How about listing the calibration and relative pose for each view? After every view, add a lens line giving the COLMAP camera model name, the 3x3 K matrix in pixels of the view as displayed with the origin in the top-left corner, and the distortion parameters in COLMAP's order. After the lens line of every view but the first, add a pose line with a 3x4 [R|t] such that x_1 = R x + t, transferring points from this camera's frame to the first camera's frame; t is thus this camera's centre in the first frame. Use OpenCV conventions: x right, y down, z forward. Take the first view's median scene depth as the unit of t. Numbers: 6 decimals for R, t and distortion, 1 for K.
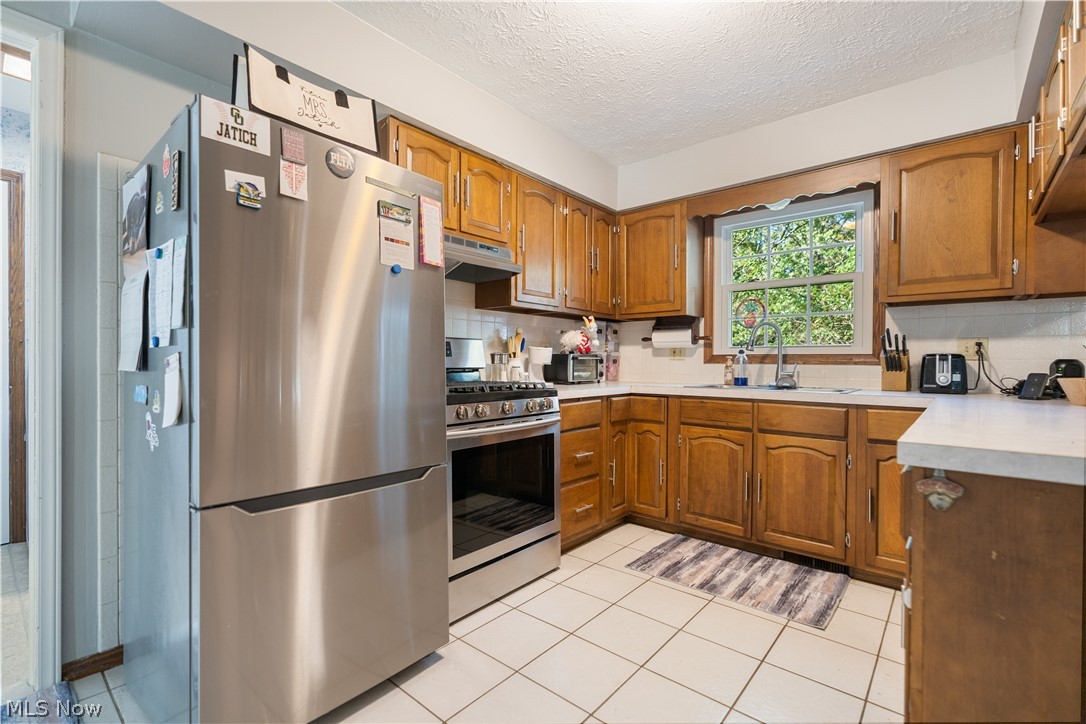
lens RADIAL K [[486.4, 0, 543.1], [0, 486.4, 364.8], [0, 0, 1]] dist [-0.007535, 0.003289]
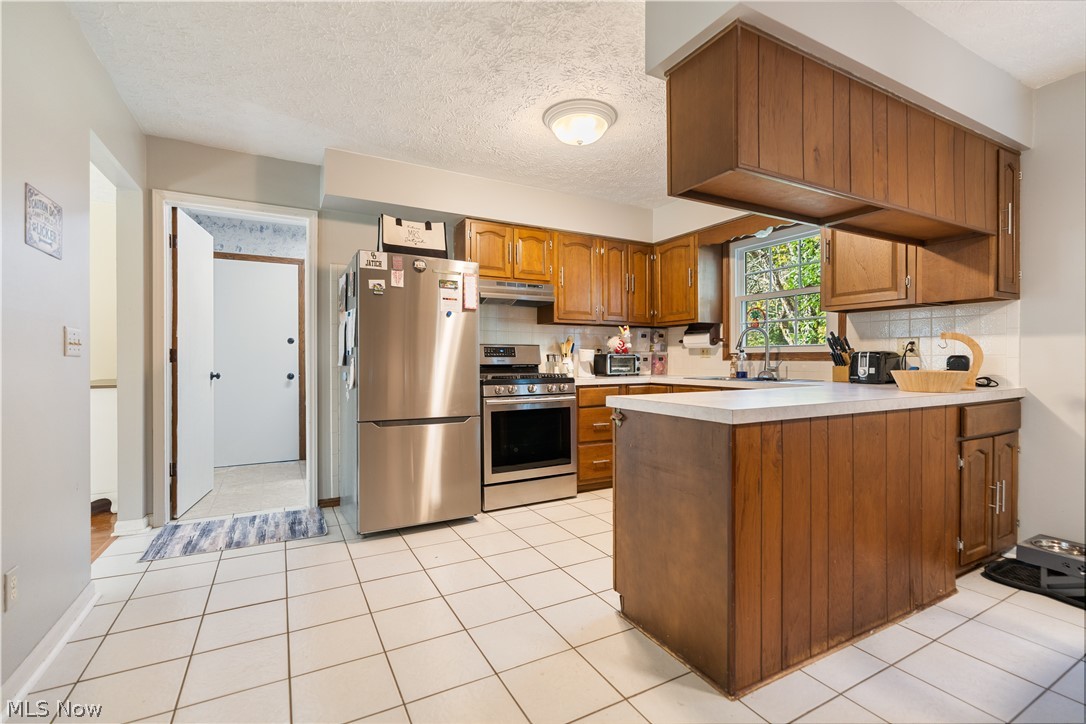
lens RADIAL K [[486.4, 0, 544.4], [0, 486.4, 361.0], [0, 0, 1]] dist [-0.007535, 0.003289]
pose [[0.934999, -0.005831, -0.354603, 0.462453], [0.004525, 0.999980, -0.004513, 0.003006], [0.354622, 0.002615, 0.935006, -0.427912]]
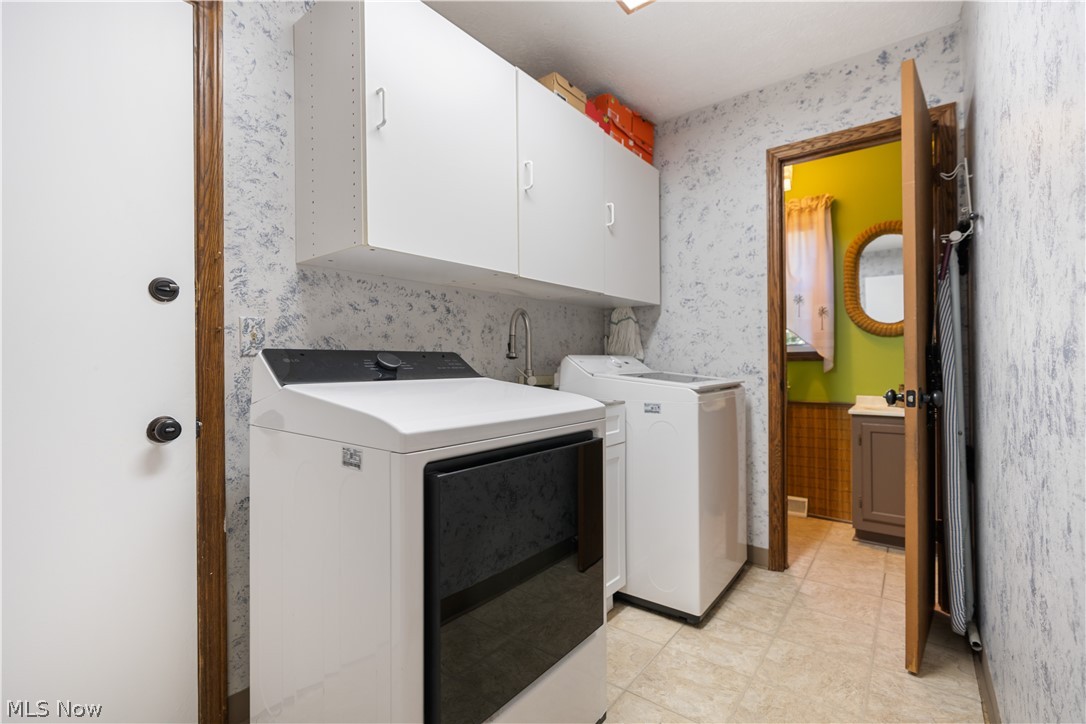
lens RADIAL K [[486.4, 0, 543.8], [0, 486.4, 360.5], [0, 0, 1]] dist [-0.007535, 0.003289]
pose [[0.975291, -0.011083, -0.220647, -0.708030], [0.009316, 0.999916, -0.009046, -0.012505], [0.220729, 0.006767, 0.975312, 0.650070]]
